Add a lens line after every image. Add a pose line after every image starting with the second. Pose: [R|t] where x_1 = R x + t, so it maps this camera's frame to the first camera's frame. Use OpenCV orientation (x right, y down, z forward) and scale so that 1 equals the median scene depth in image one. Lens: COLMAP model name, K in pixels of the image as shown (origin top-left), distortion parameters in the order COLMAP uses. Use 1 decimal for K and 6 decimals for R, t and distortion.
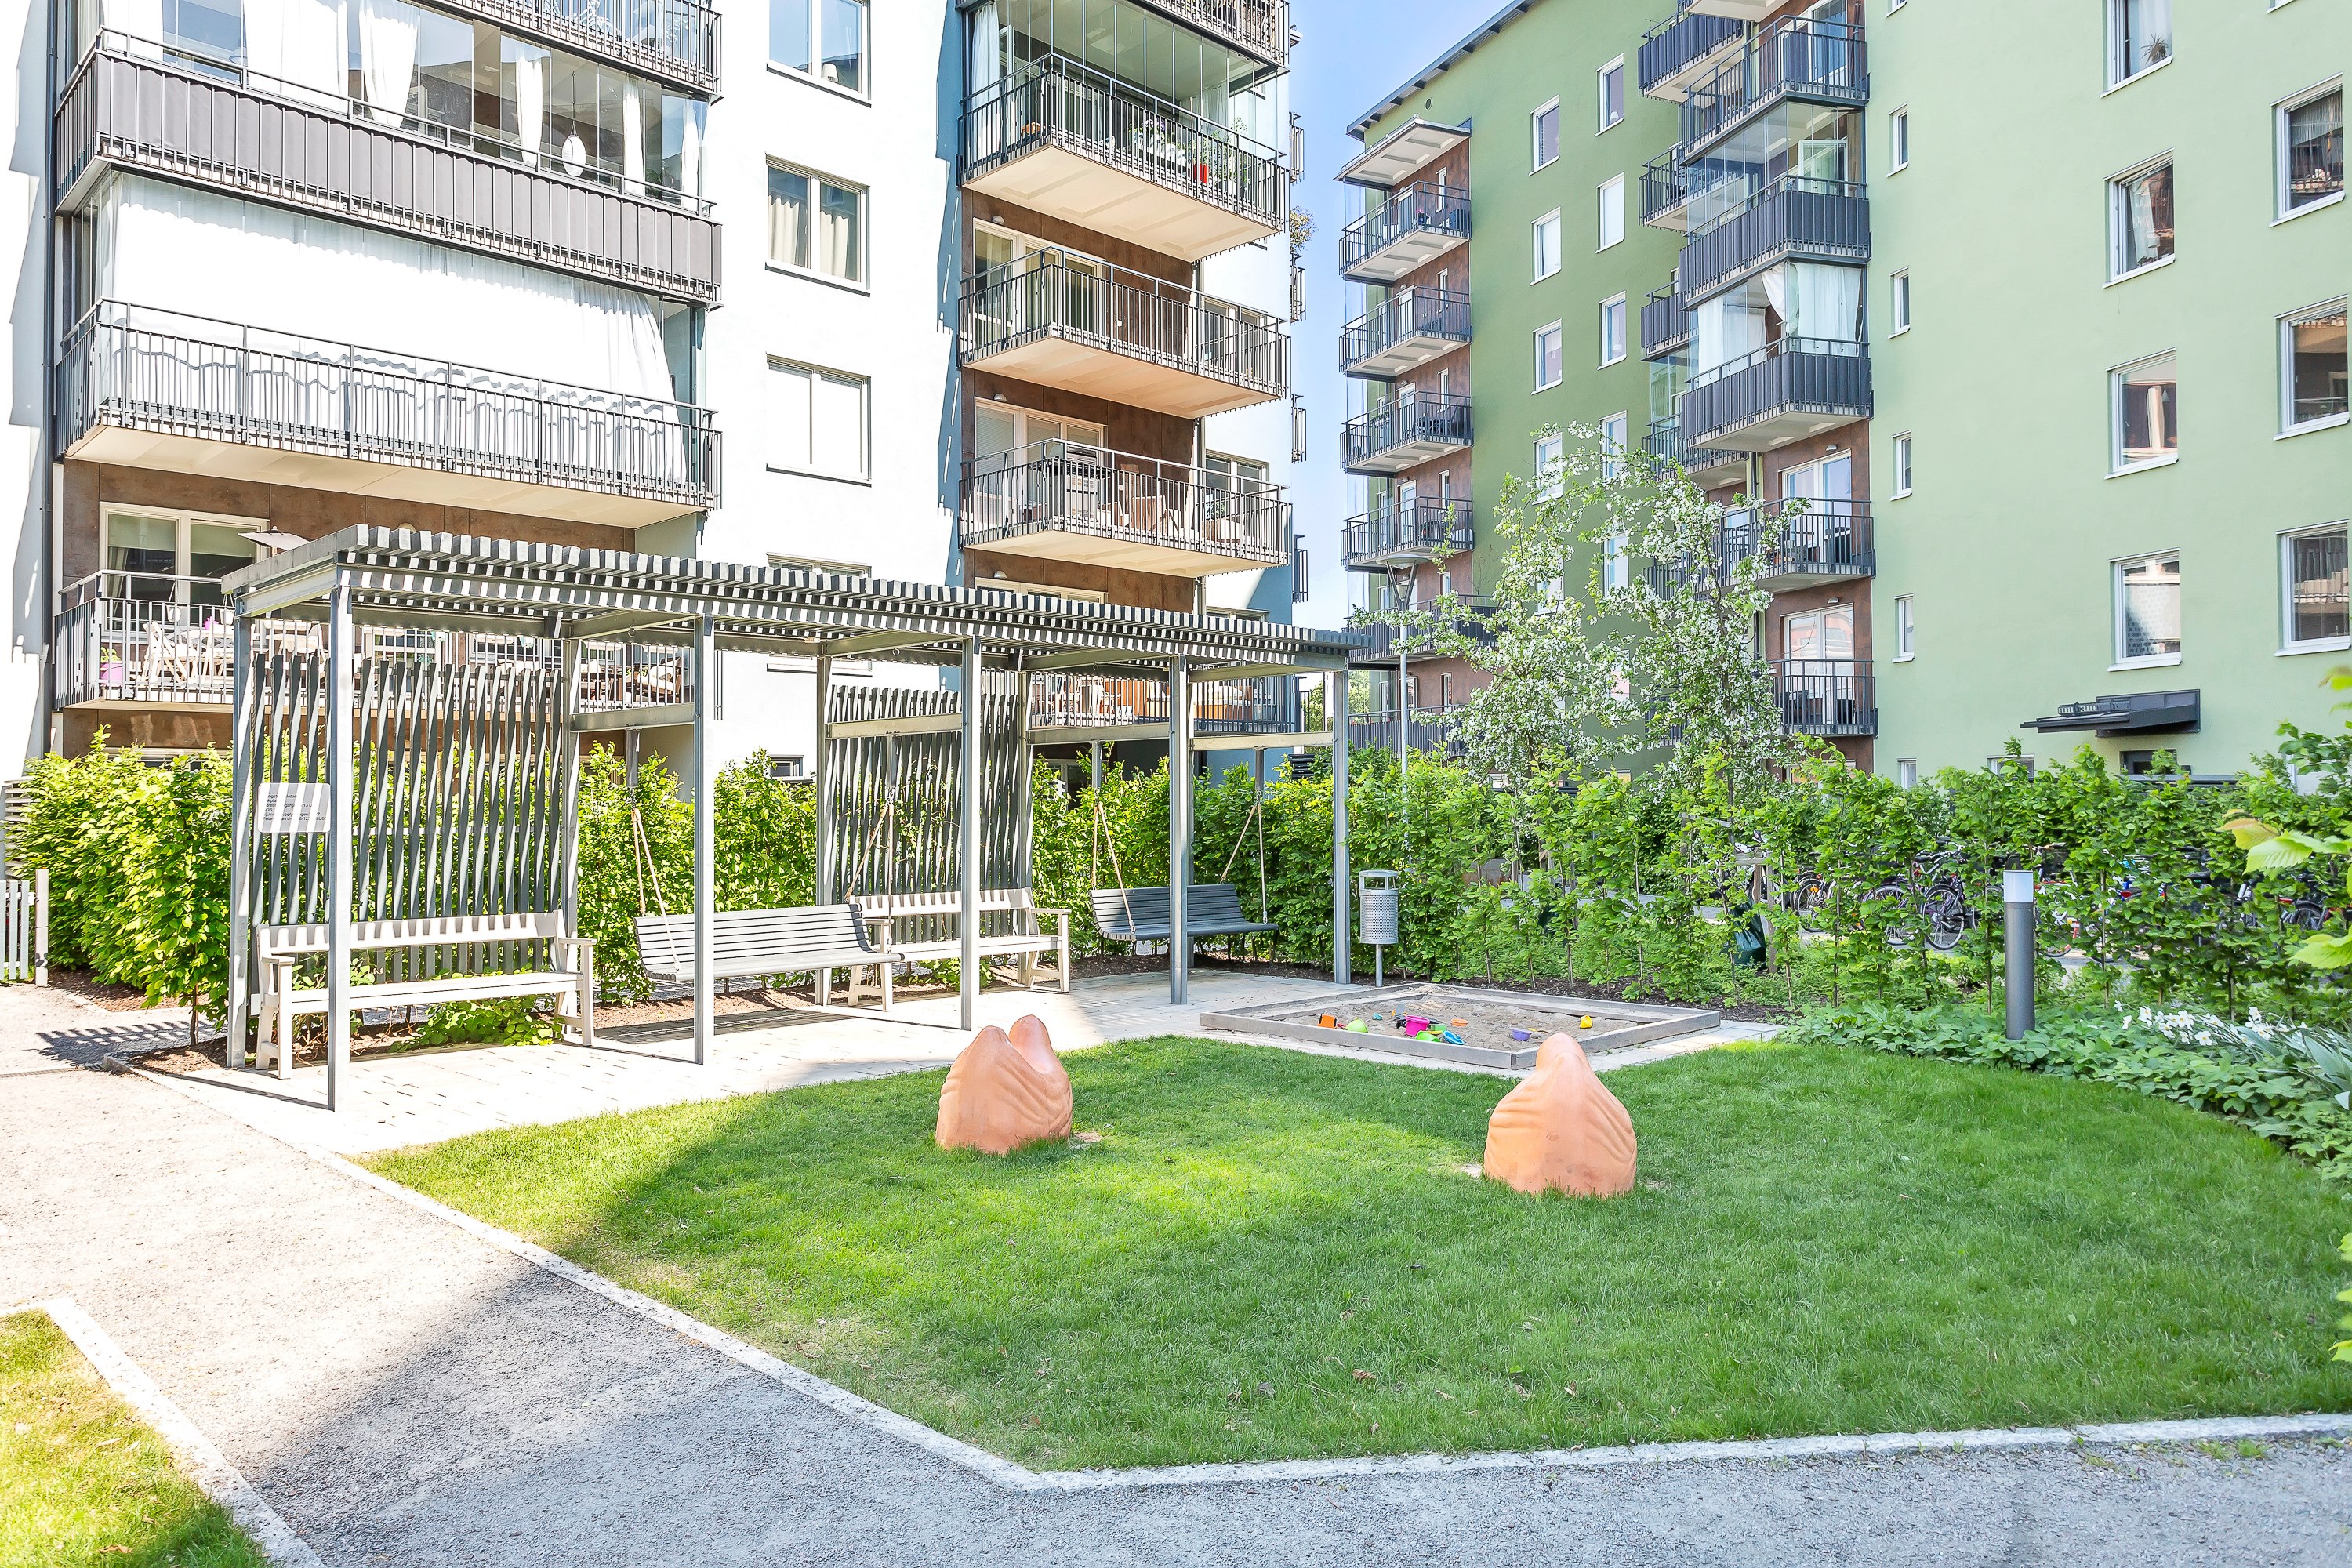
lens RADIAL K [[1587.7, 0, 1170.8], [0, 1587.7, 782.7], [0, 0, 1]] dist [0.040108, 0.003598]
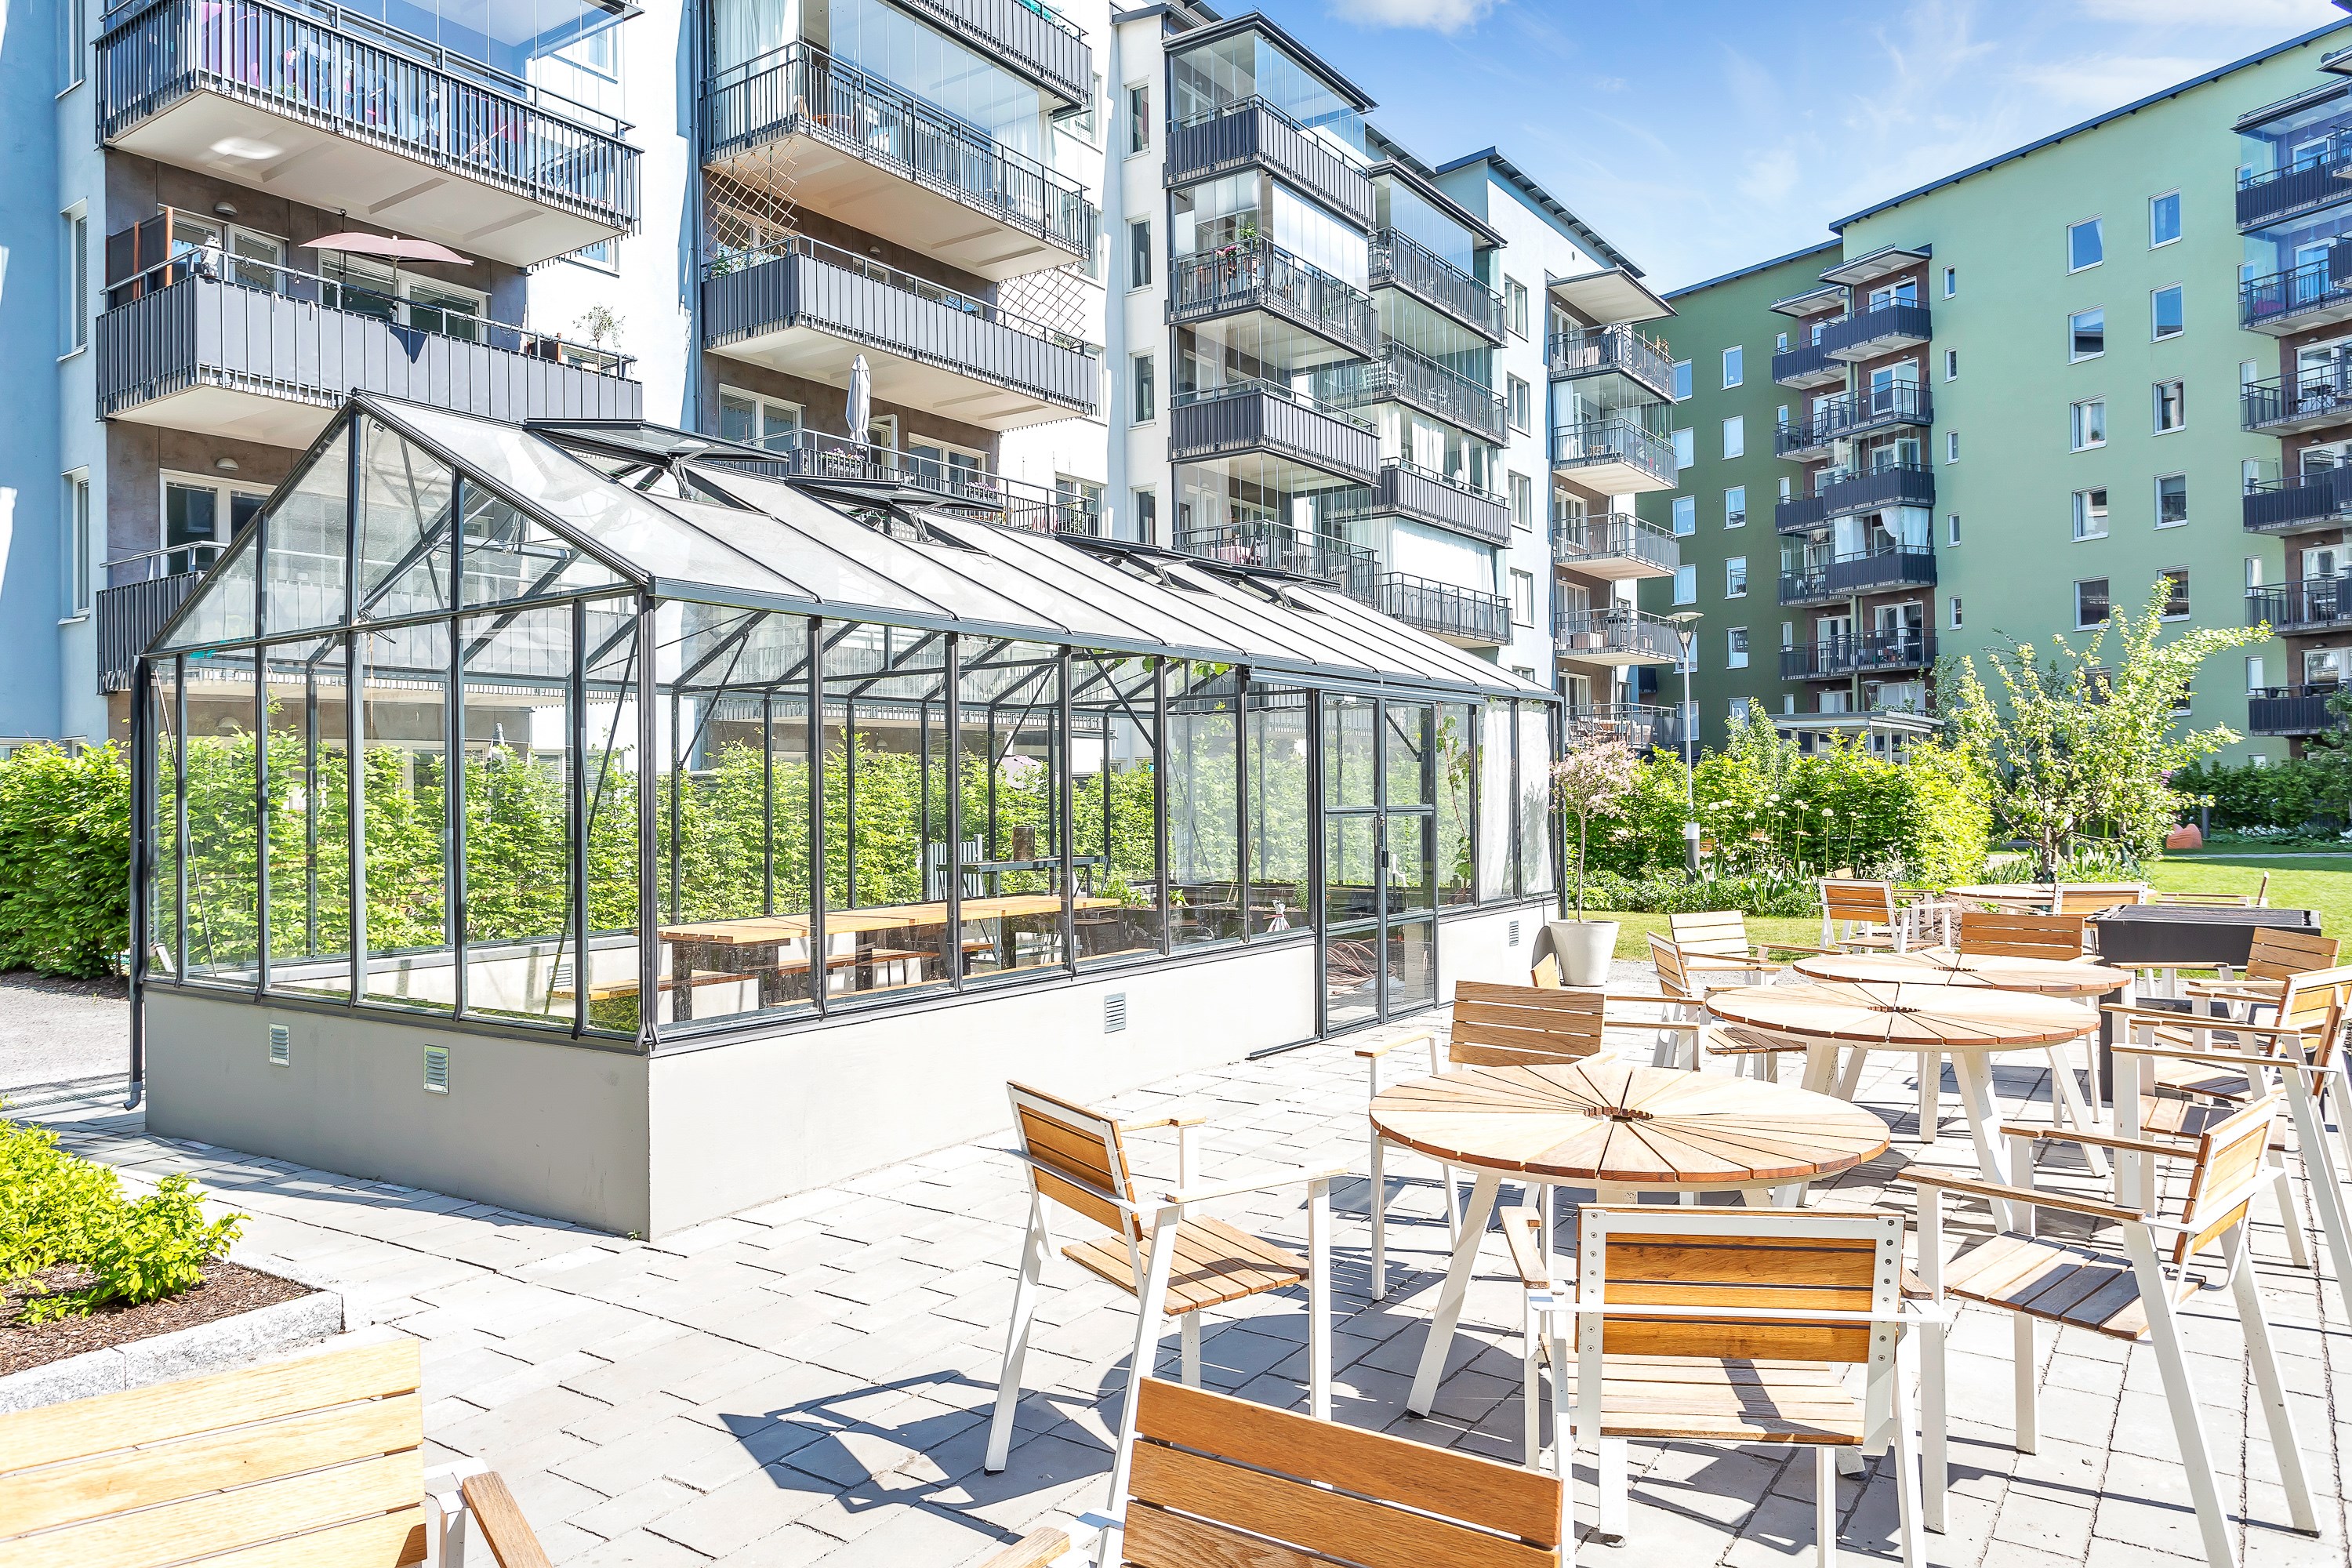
lens RADIAL K [[1587.7, 0, 1179.5], [0, 1587.7, 785.9], [0, 0, 1]] dist [0.040108, 0.003598]
pose [[0.980544, 0.001413, 0.196296, -0.823700], [-0.003126, 0.999960, 0.008413, -0.003443], [-0.196276, -0.008863, 0.980509, -0.703553]]
